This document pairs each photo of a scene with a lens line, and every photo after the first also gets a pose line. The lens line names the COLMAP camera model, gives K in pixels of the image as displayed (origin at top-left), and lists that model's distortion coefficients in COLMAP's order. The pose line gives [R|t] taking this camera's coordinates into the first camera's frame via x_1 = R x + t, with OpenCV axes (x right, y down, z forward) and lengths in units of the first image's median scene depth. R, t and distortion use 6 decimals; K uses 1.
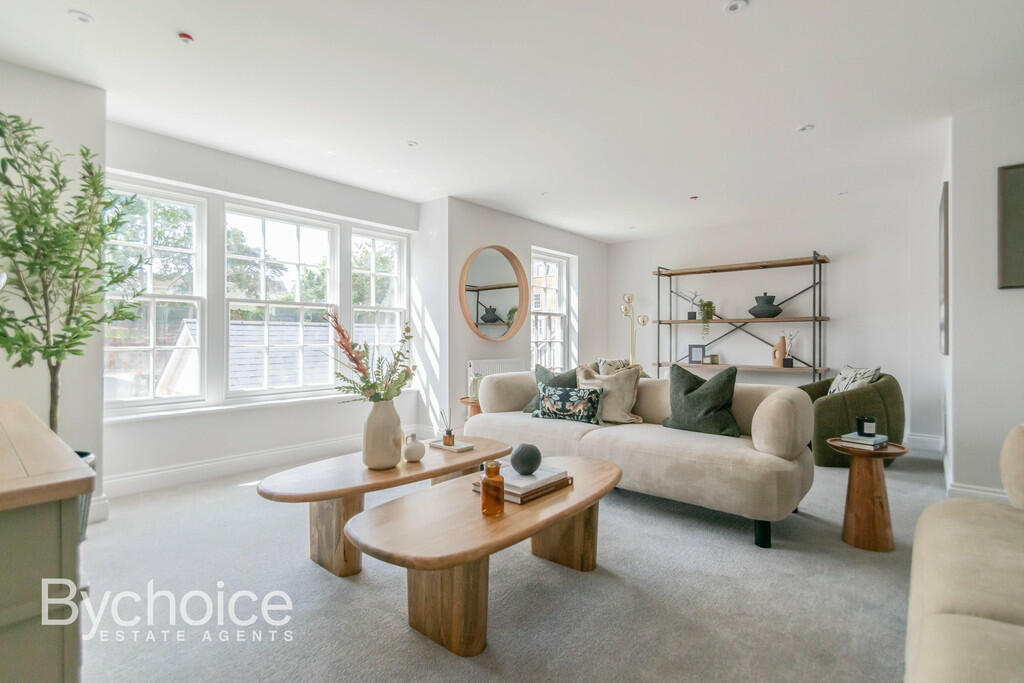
lens RADIAL K [[470.1, 0, 512.0], [0, 470.1, 341.5], [0, 0, 1]] dist [-0.001348, -0.000197]
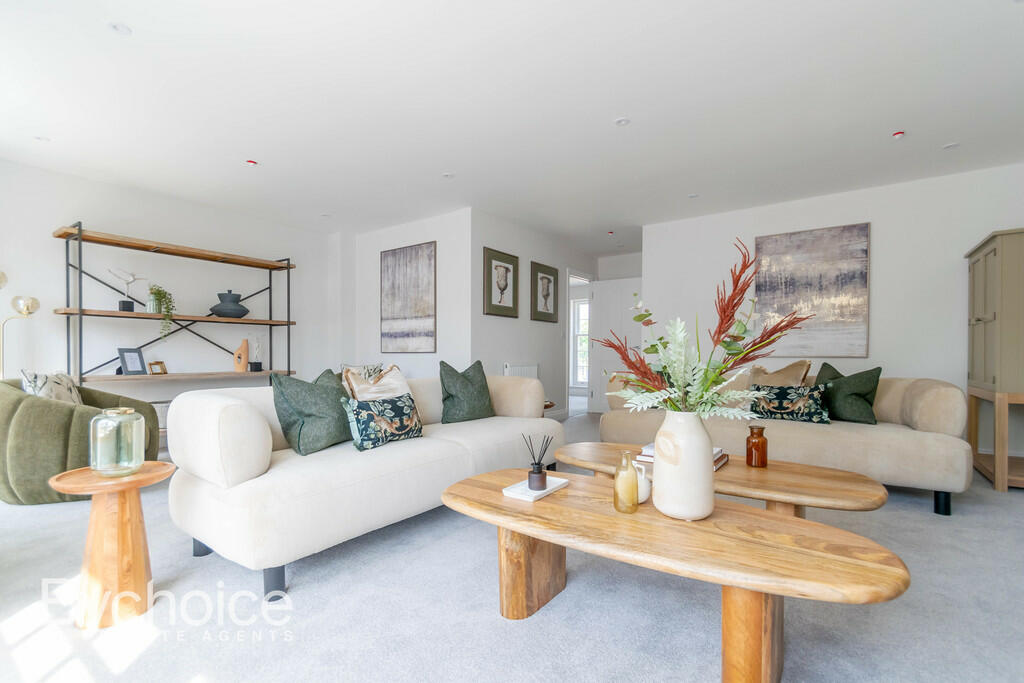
lens RADIAL K [[470.5, 0, 515.7], [0, 470.5, 347.3], [0, 0, 1]] dist [0.000524, 0.000096]
pose [[-0.070982, 0.003665, 0.997471, -0.409965], [0.003204, 0.999989, -0.003446, 0.010911], [-0.997472, 0.002951, -0.070993, 0.530312]]
